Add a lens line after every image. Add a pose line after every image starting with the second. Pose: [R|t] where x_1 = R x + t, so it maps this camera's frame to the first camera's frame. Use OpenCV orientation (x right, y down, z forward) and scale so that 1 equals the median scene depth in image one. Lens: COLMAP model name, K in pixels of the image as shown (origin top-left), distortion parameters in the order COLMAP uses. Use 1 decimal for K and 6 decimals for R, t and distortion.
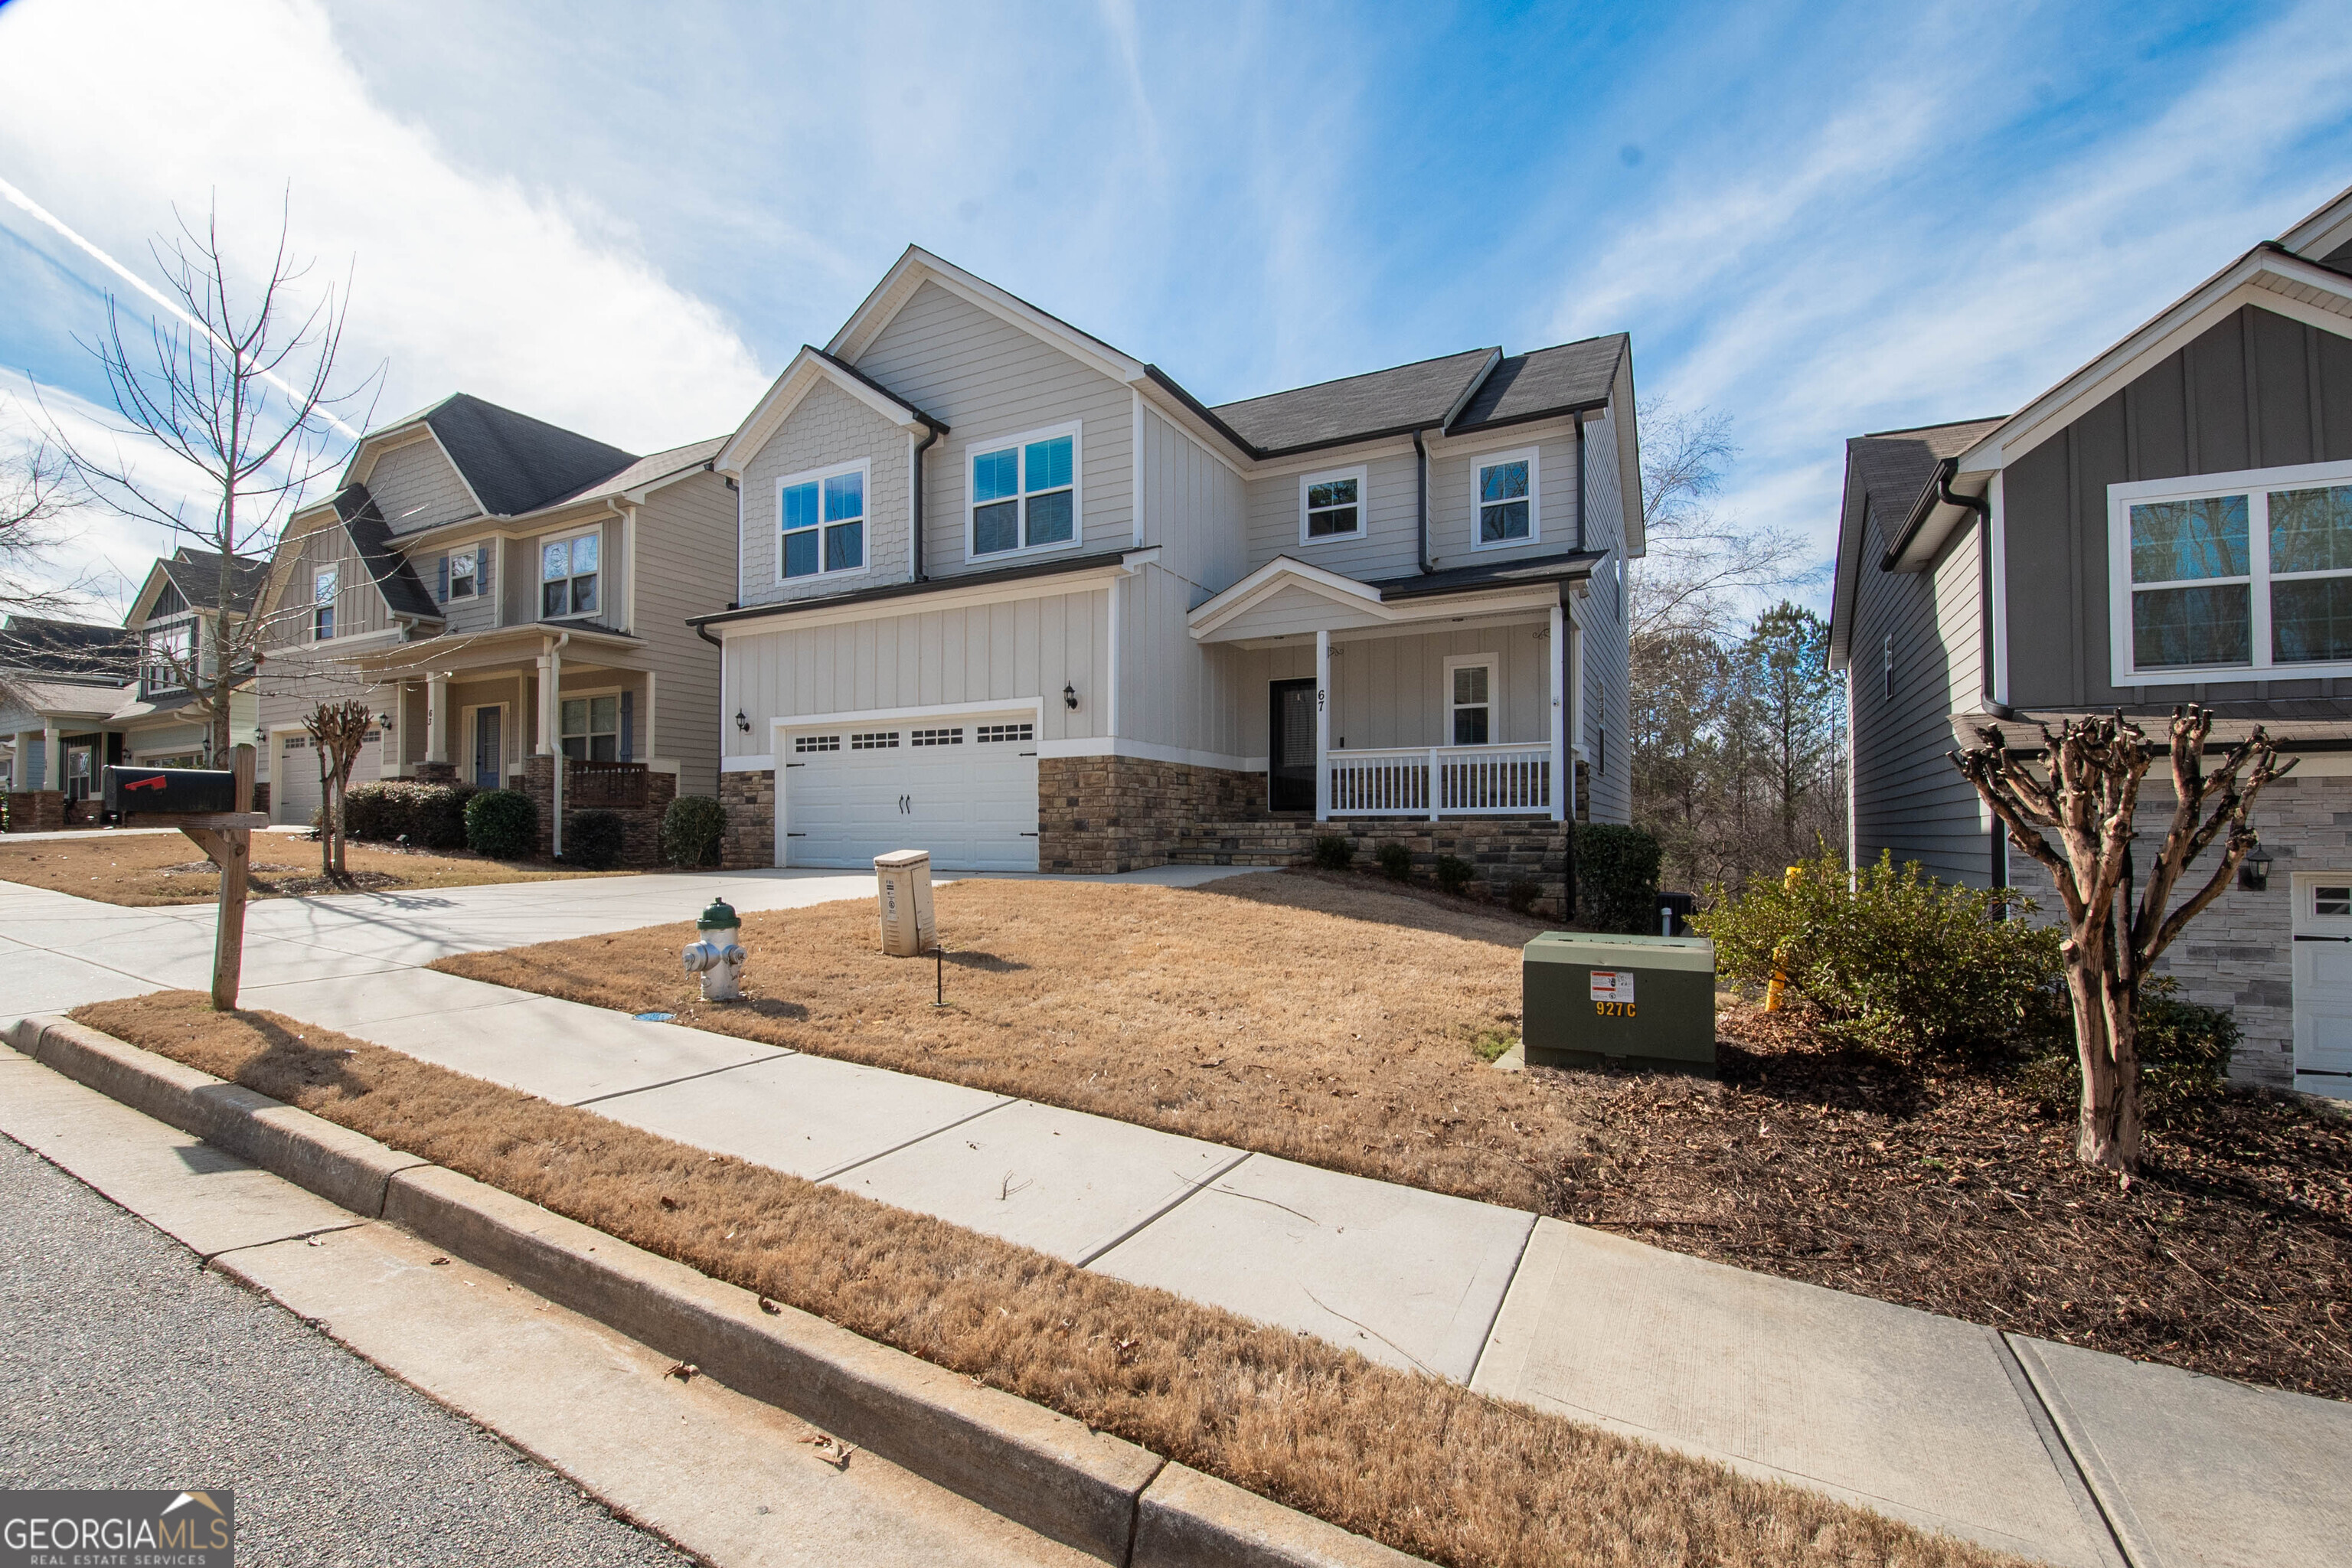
lens RADIAL K [[1047.7, 0, 1162.0], [0, 1047.7, 816.7], [0, 0, 1]] dist [0.015011, -0.024205]
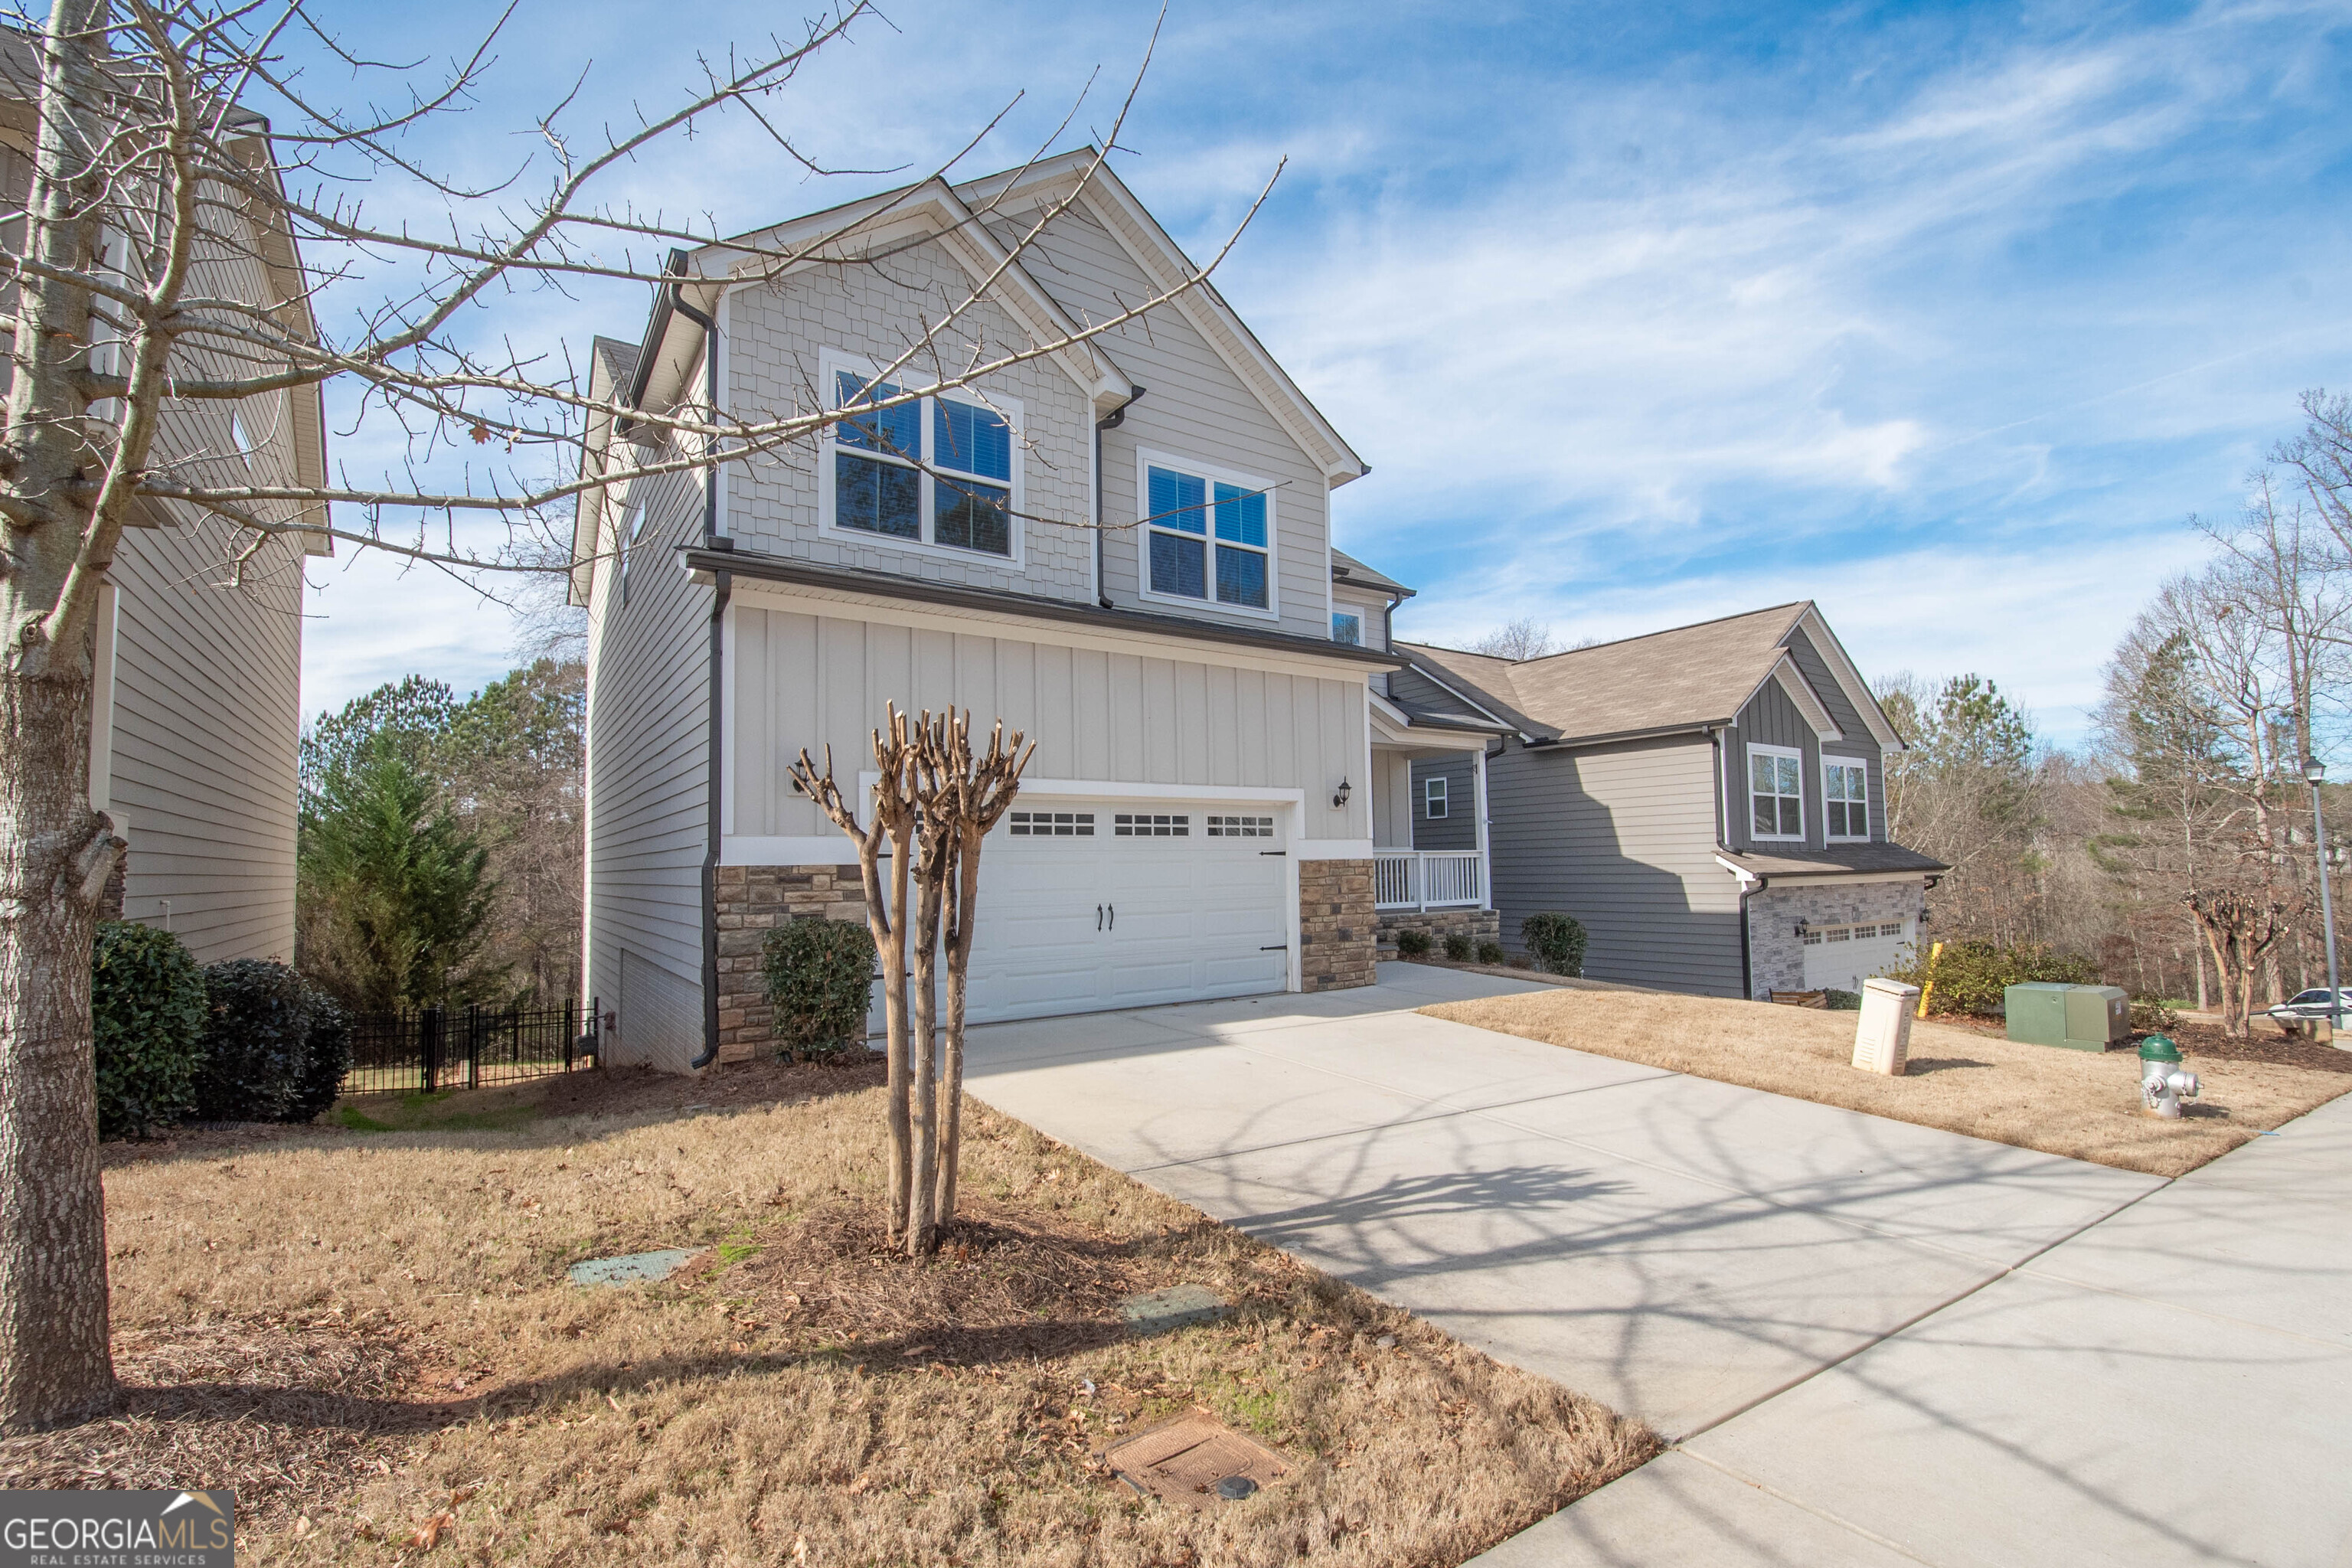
lens RADIAL K [[1052.3, 0, 1166.4], [0, 1052.3, 814.5], [0, 0, 1]] dist [0.019085, -0.029992]
pose [[0.450810, 0.038207, 0.891802, -0.889460], [-0.001785, 0.999120, -0.041902, -0.052820], [-0.892618, 0.017298, 0.450481, 0.660975]]
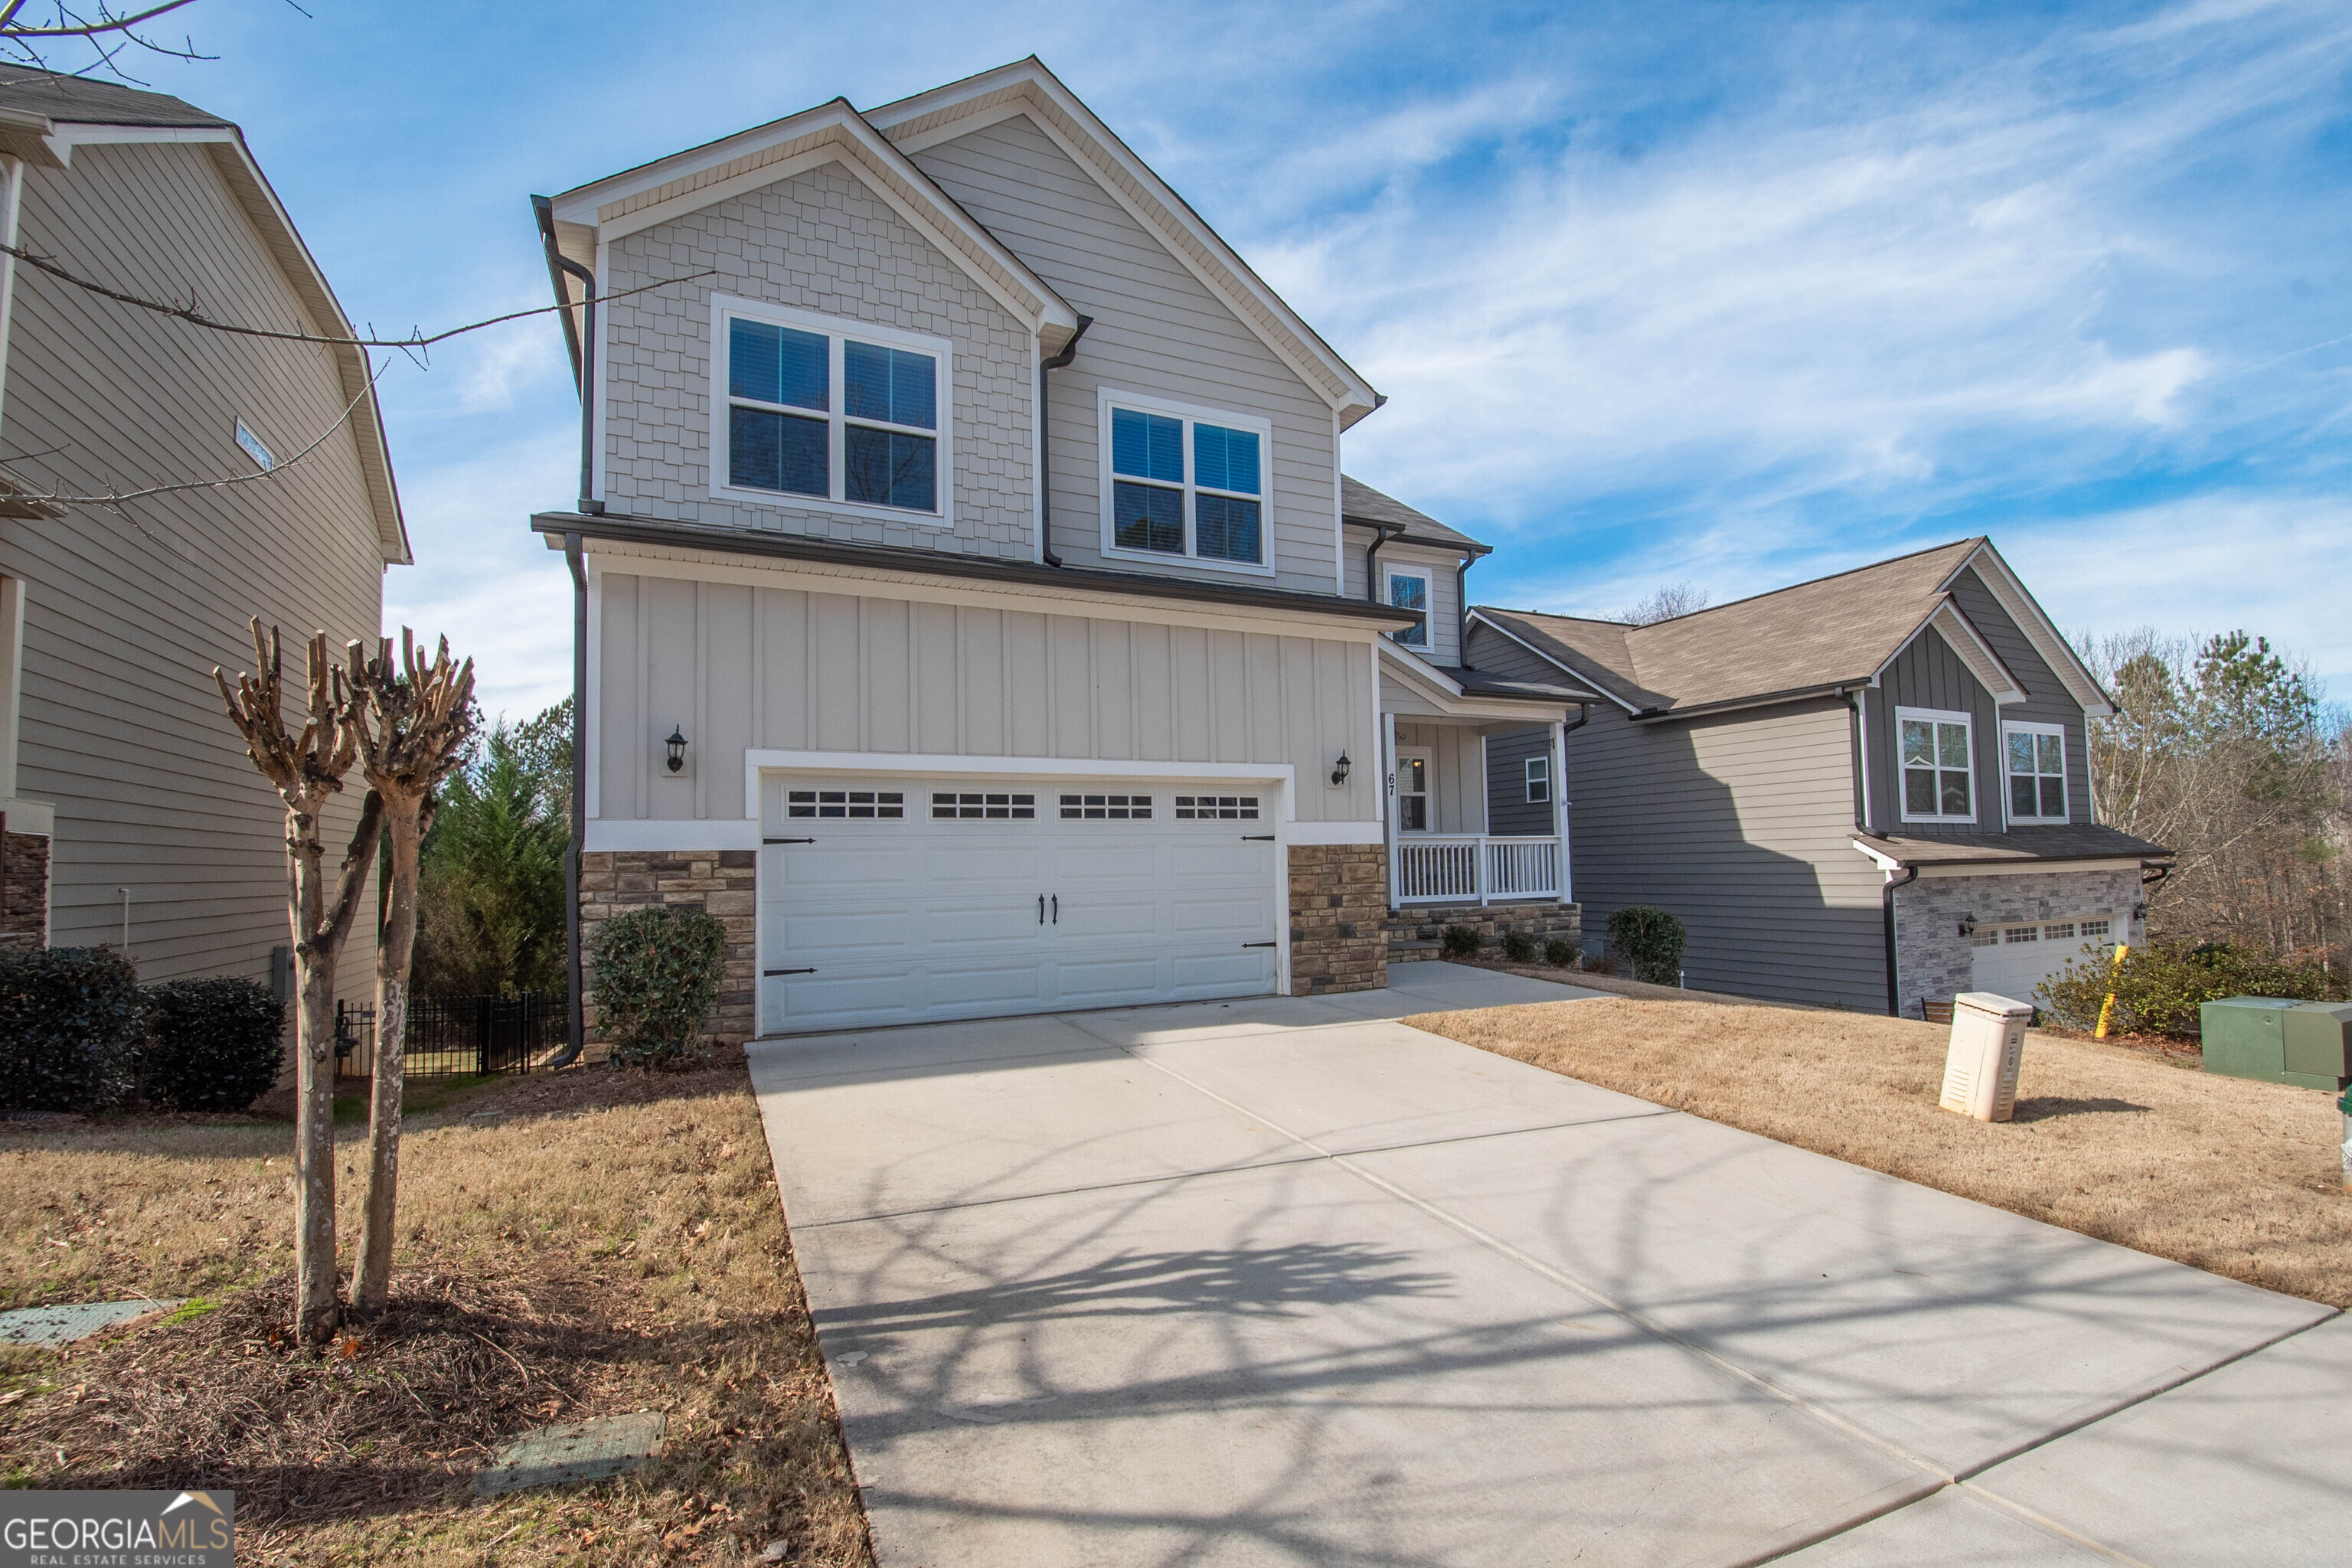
lens RADIAL K [[1047.7, 0, 1162.0], [0, 1047.7, 816.7], [0, 0, 1]] dist [0.015011, -0.024205]
pose [[0.589536, 0.025952, 0.807325, -0.741795], [0.002628, 0.999417, -0.034046, -0.047305], [-0.807738, 0.022193, 0.589124, 0.584770]]
